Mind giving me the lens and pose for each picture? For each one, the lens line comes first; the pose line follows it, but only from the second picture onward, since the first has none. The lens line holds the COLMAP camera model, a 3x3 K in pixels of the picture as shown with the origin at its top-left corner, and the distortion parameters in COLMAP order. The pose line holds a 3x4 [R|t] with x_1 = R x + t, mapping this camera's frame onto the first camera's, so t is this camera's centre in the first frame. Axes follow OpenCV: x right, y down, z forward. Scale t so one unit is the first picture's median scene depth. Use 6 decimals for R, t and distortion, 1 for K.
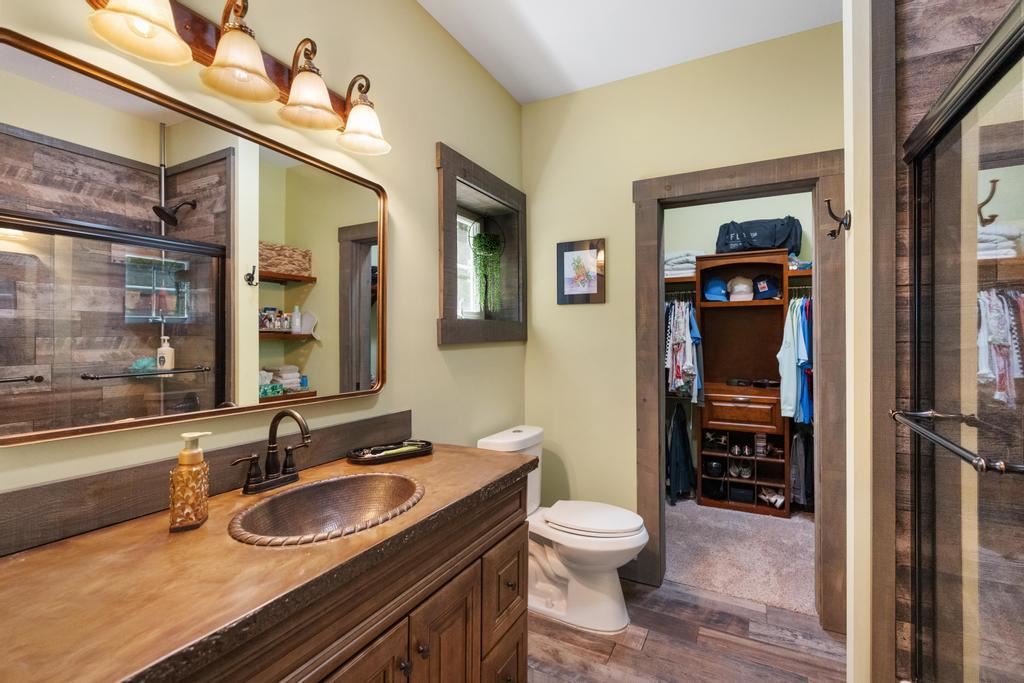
lens RADIAL K [[458.3, 0, 510.0], [0, 458.3, 341.0], [0, 0, 1]] dist [-0.006821, 0.000623]
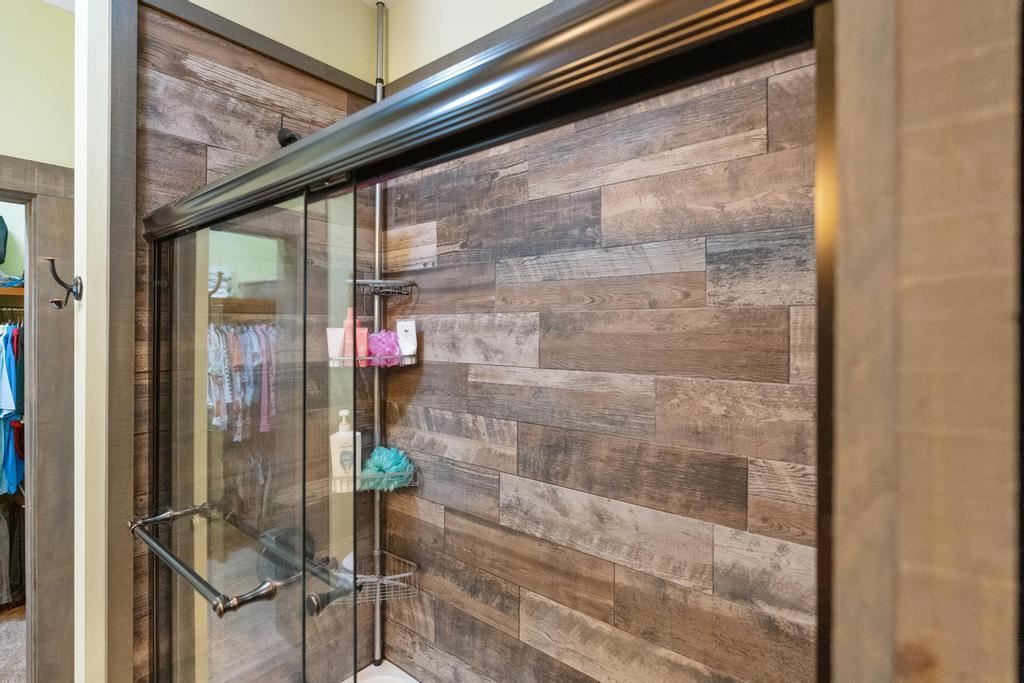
lens RADIAL K [[487.1, 0, 514.0], [0, 487.1, 337.3], [0, 0, 1]] dist [-0.000842, -0.001254]
pose [[0.192415, 0.009890, 0.981264, 0.031775], [0.000156, 0.999949, -0.010109, -0.180690], [-0.981314, 0.002098, 0.192403, 0.062269]]
